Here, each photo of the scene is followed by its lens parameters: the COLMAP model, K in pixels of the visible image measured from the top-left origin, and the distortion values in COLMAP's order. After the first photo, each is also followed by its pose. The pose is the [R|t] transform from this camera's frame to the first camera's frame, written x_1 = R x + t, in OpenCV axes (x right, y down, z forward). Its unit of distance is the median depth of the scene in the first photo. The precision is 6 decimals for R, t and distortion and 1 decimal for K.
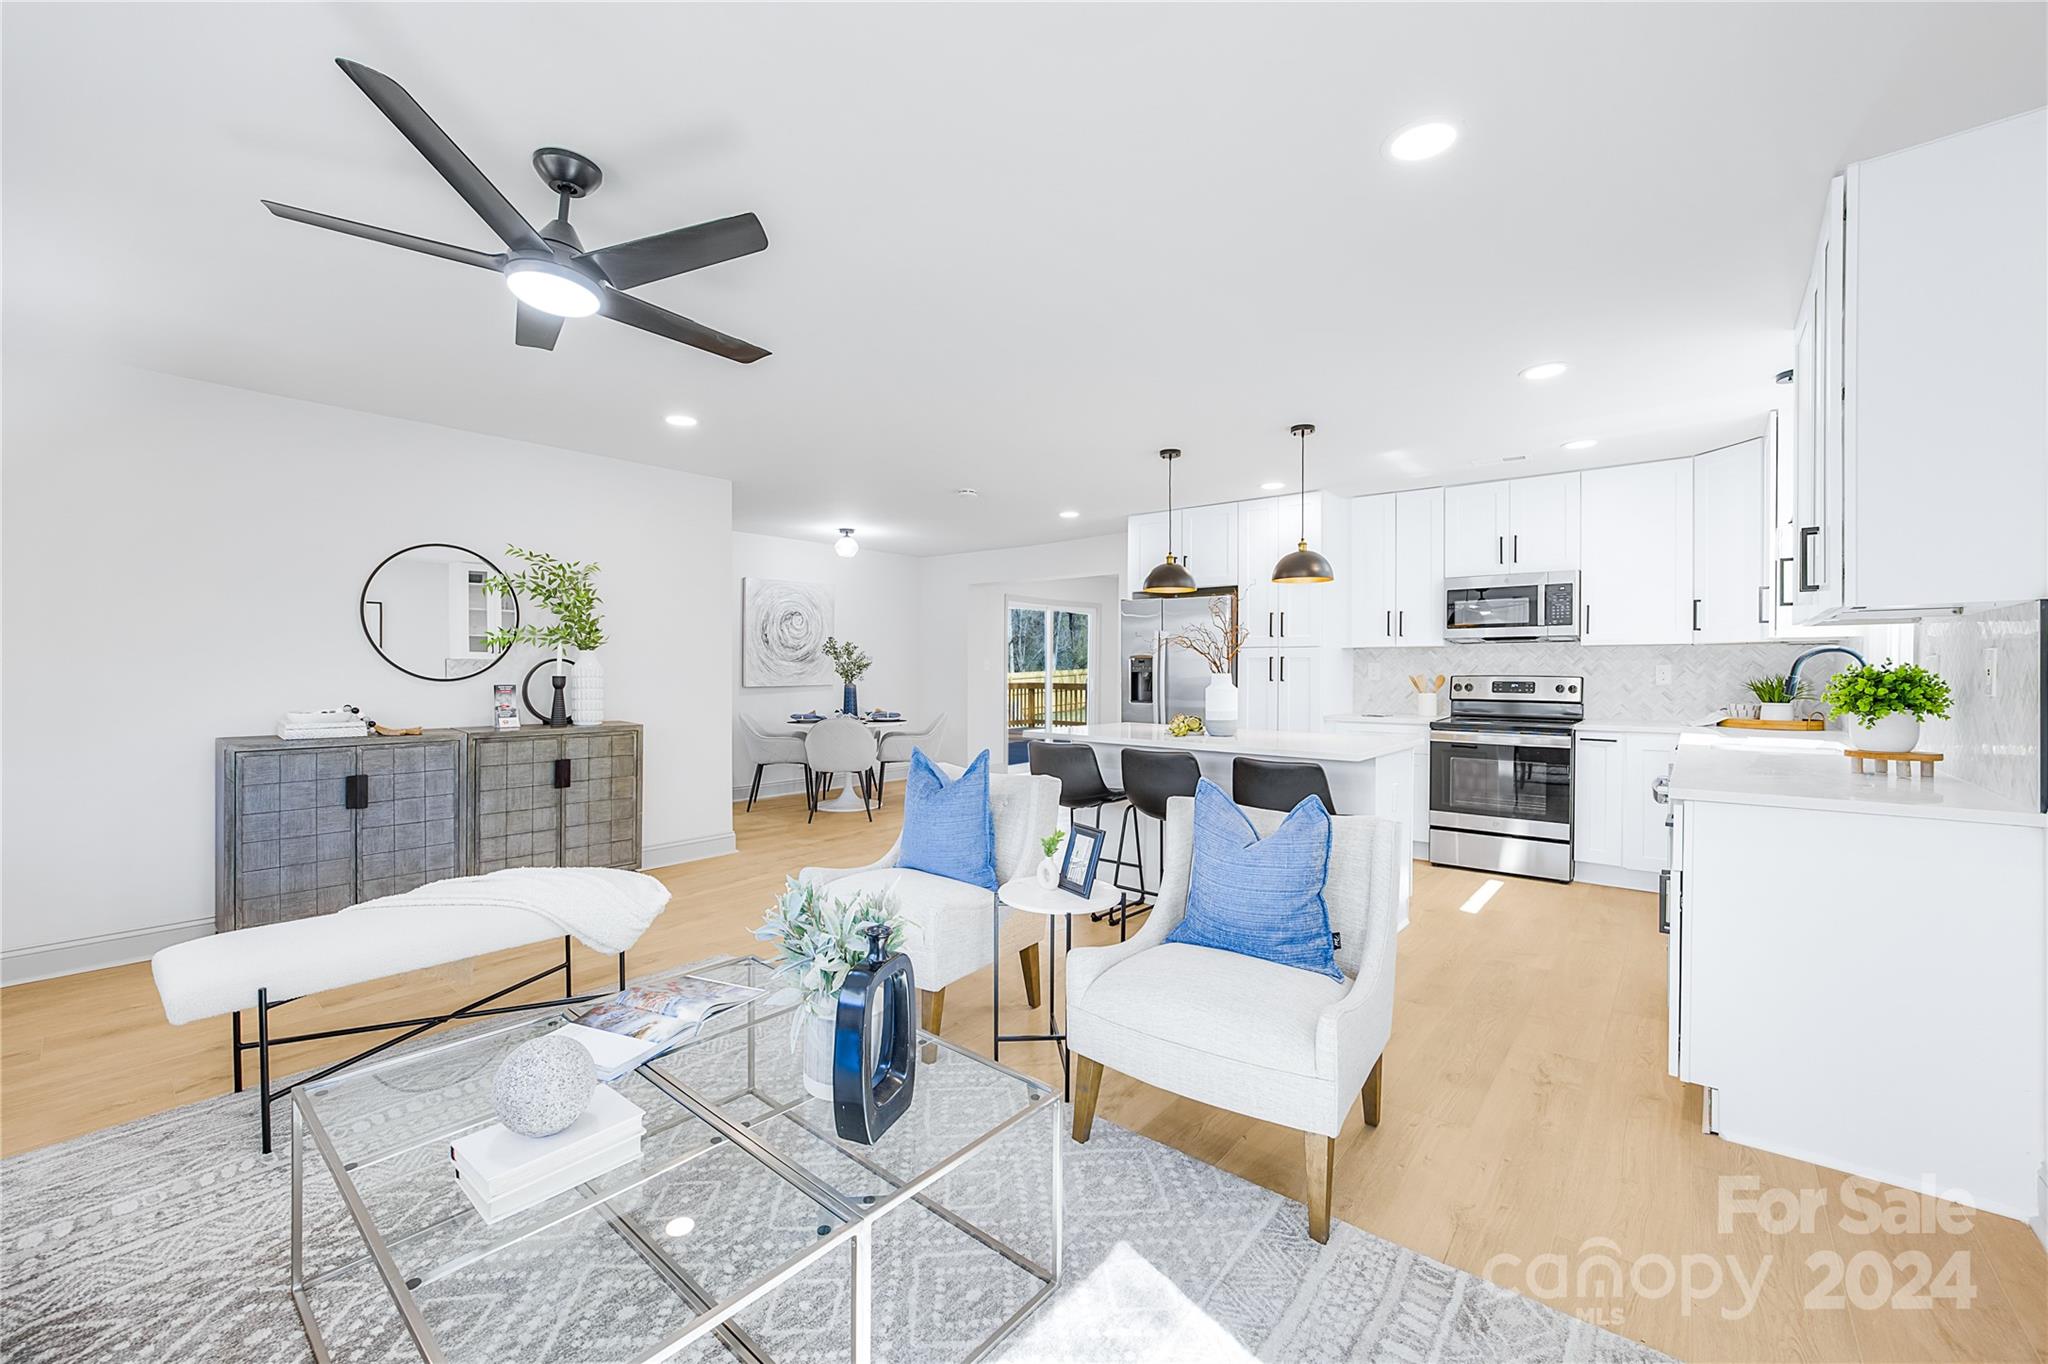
lens RADIAL K [[815.9, 0, 1010.0], [0, 815.9, 675.5], [0, 0, 1]] dist [-0.000757, 0.000001]
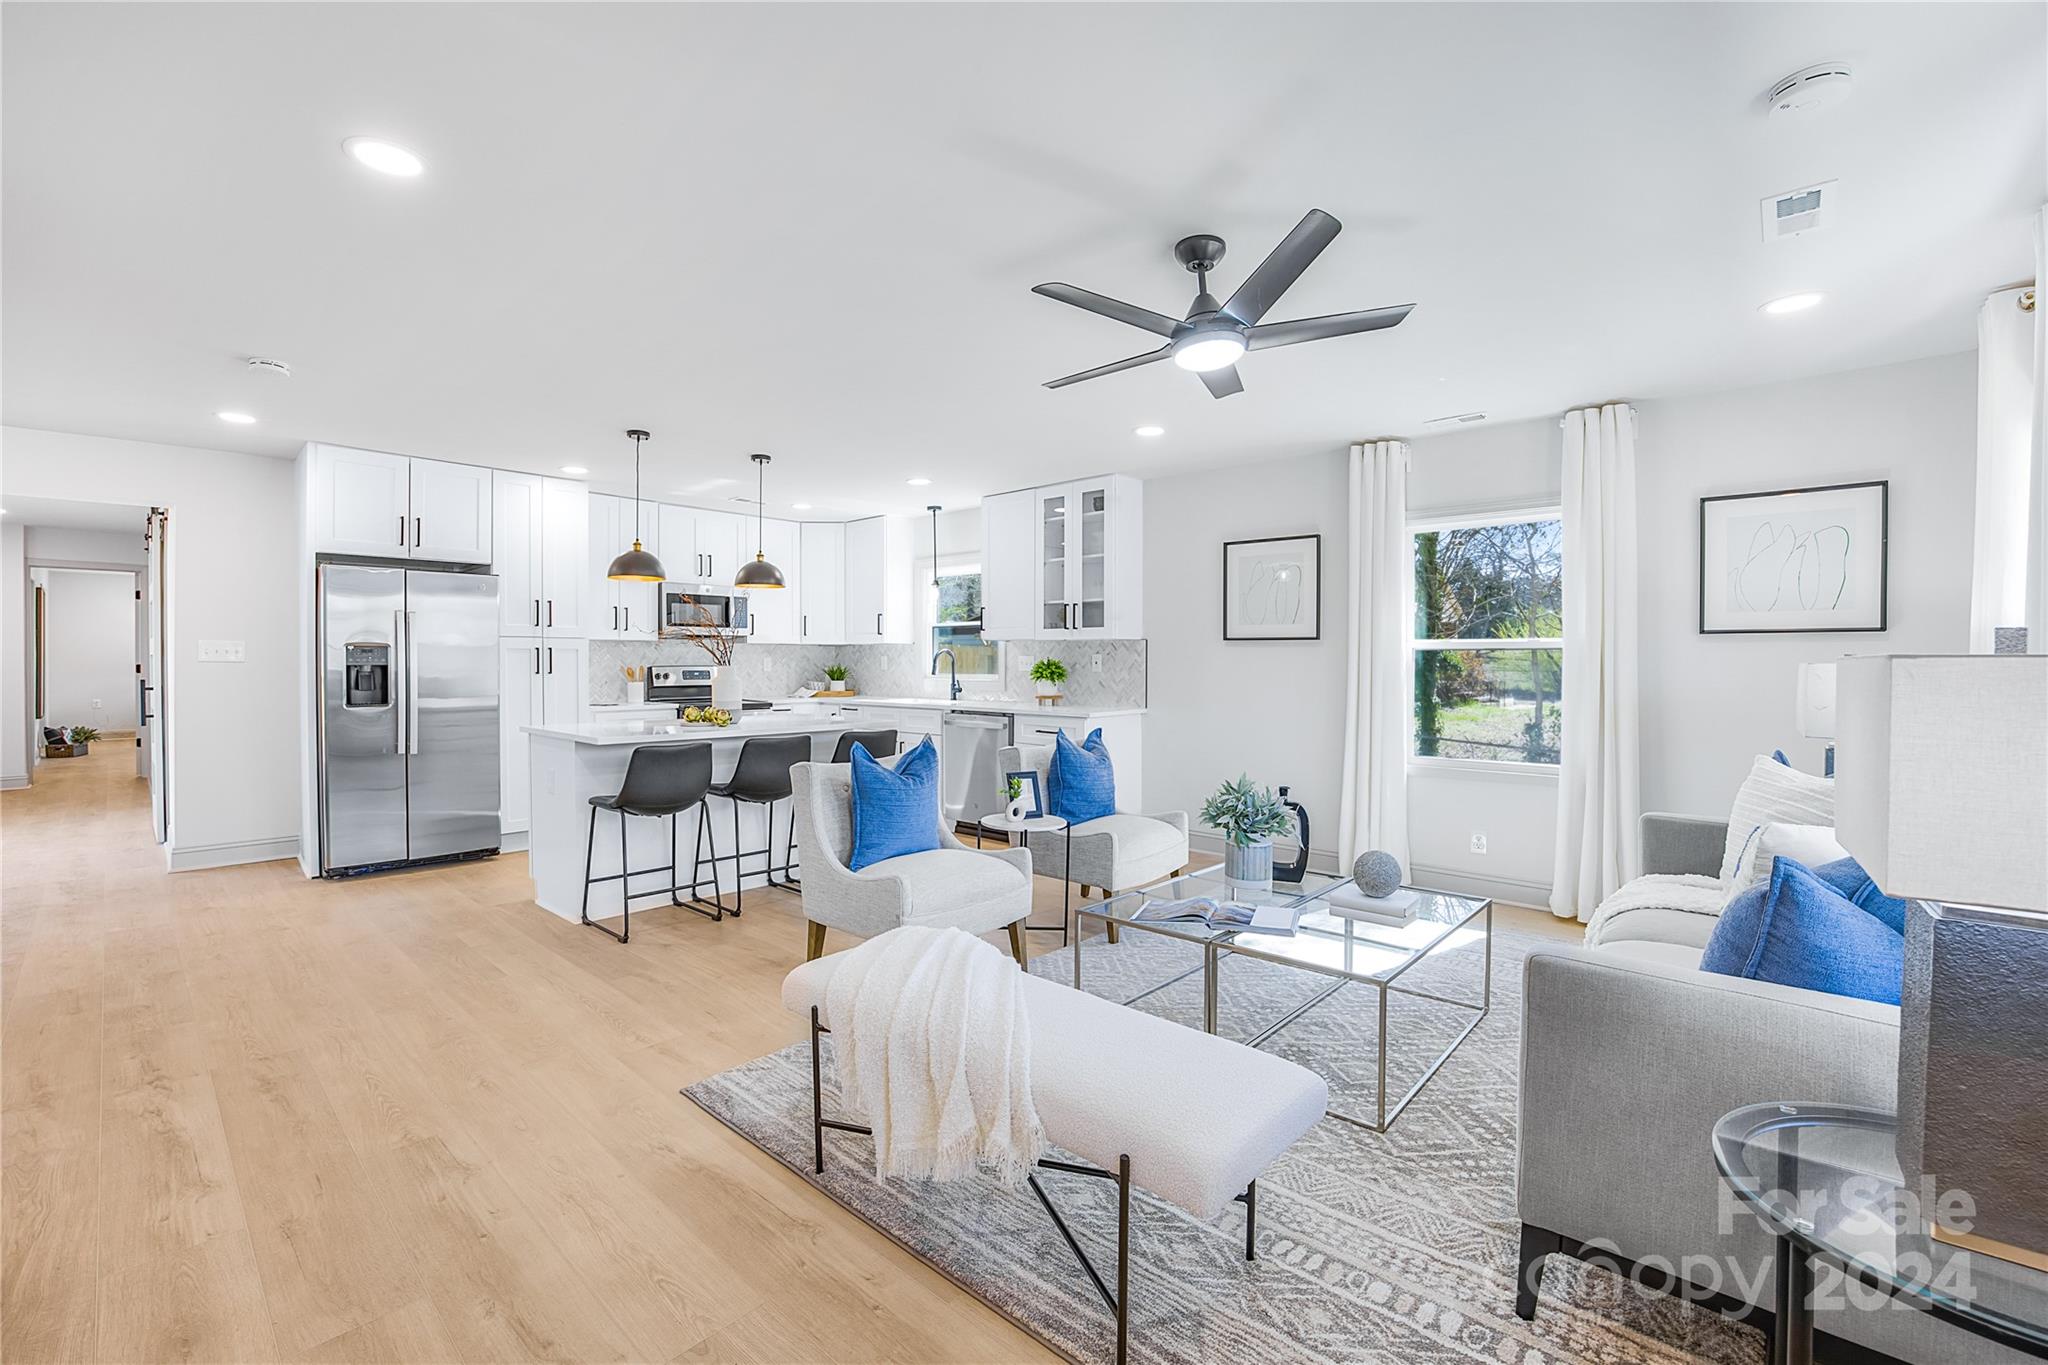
lens RADIAL K [[874.7, 0, 993.8], [0, 874.7, 671.8], [0, 0, 1]] dist [-0.052820, 0.013571]
pose [[0.054487, -0.014288, 0.998412, -0.750589], [0.005173, 0.999888, 0.014027, -0.007555], [-0.998501, 0.004400, 0.054555, 0.506740]]
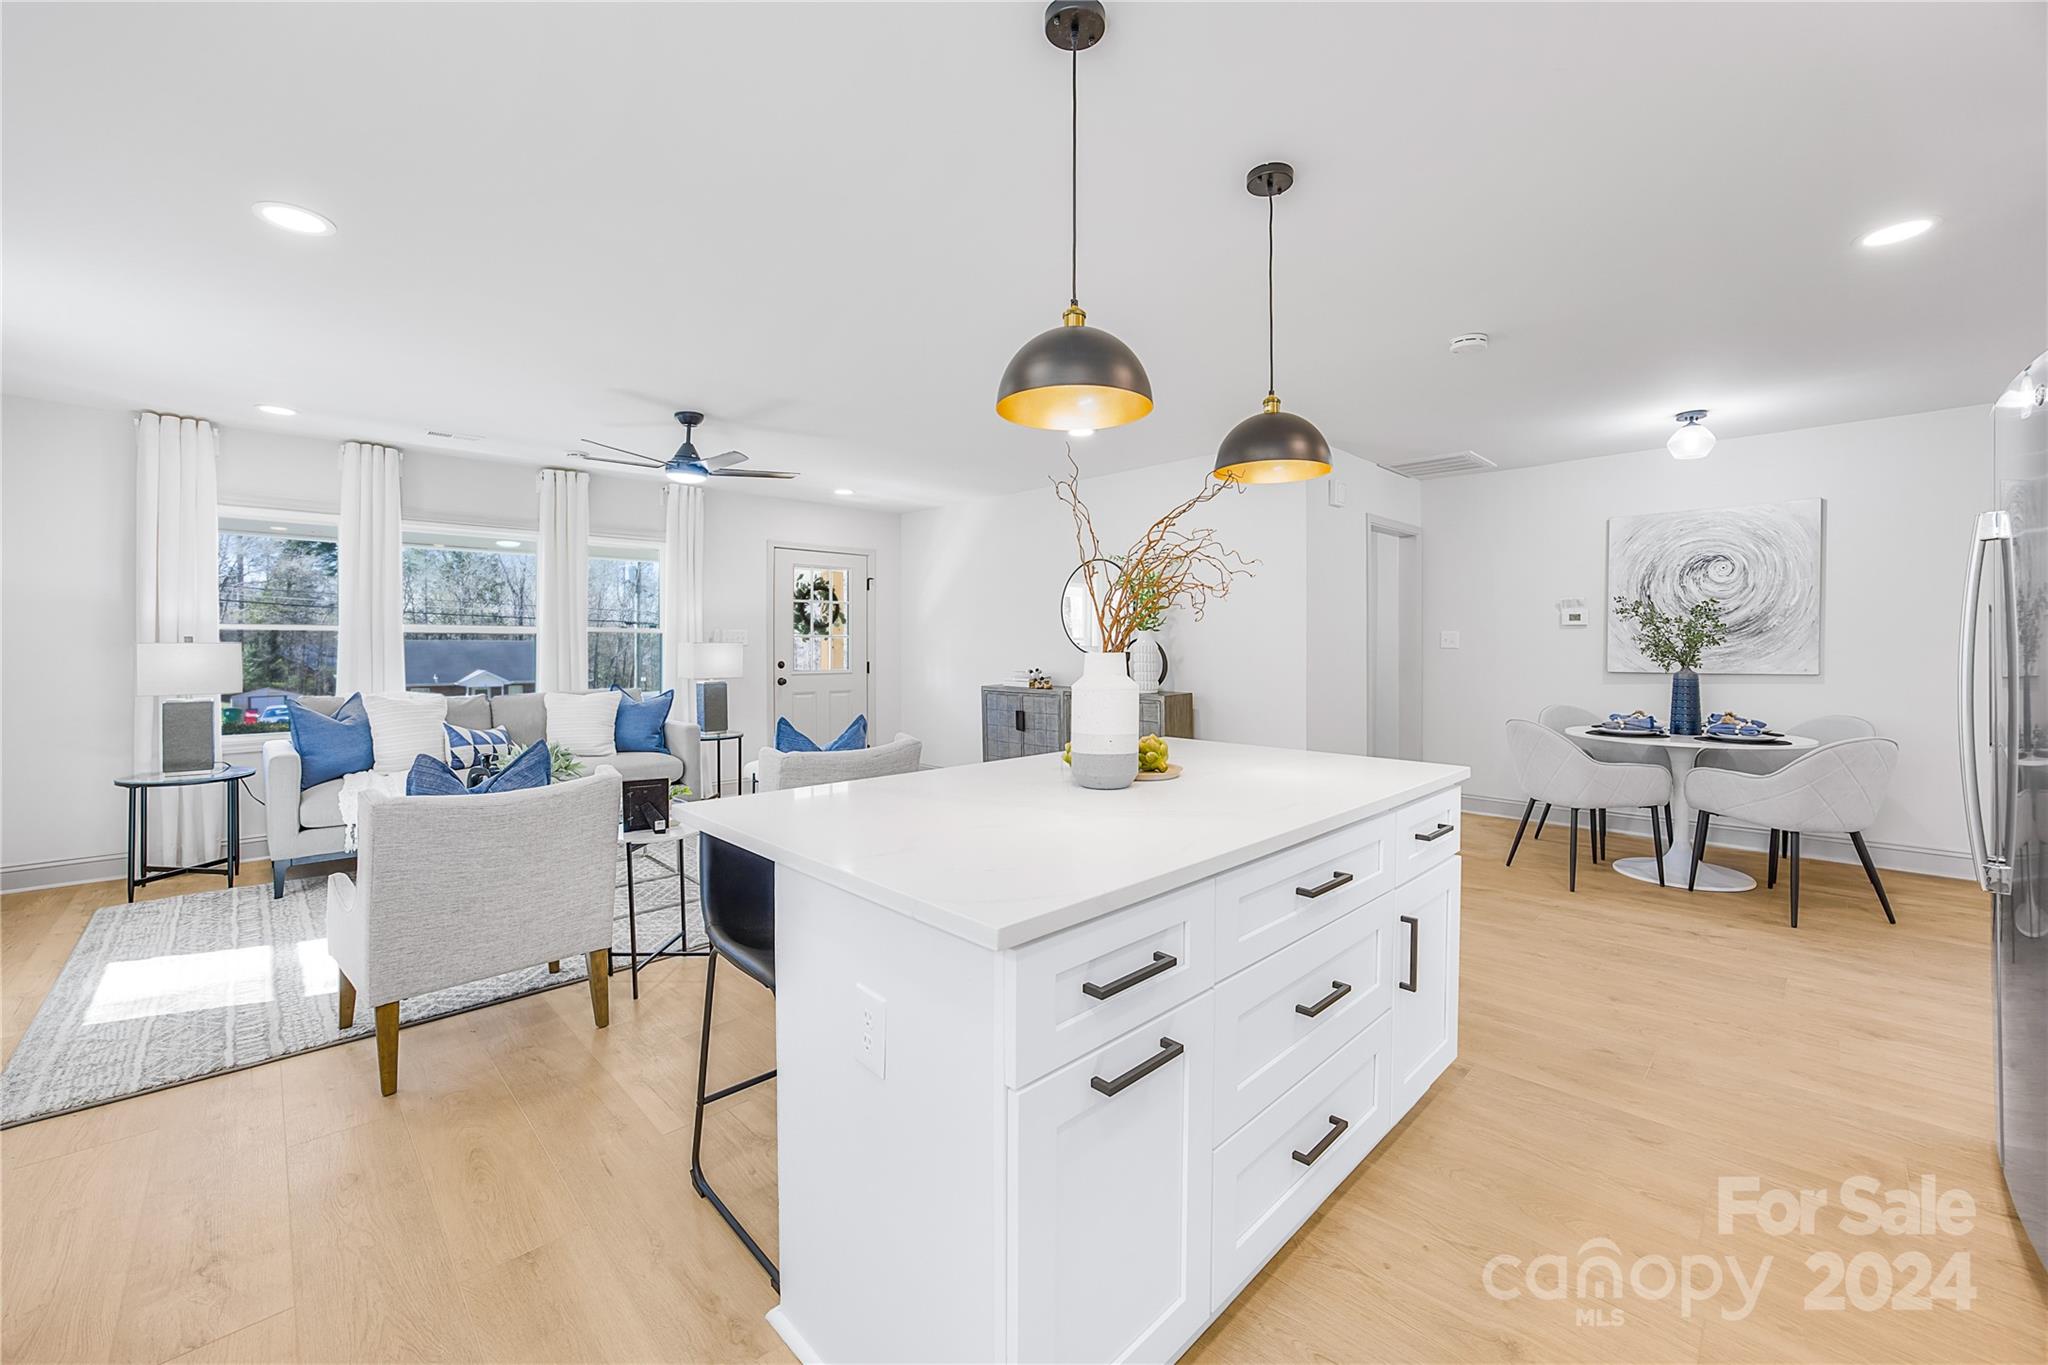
lens RADIAL K [[826.0, 0, 1035.4], [0, 826.0, 653.2], [0, 0, 1]] dist [-0.042900, 0.014854]
pose [[-0.062834, 0.007798, -0.997994, 0.643890], [-0.008537, 0.999929, 0.008351, -0.006023], [0.997987, 0.009044, -0.062763, 0.844817]]
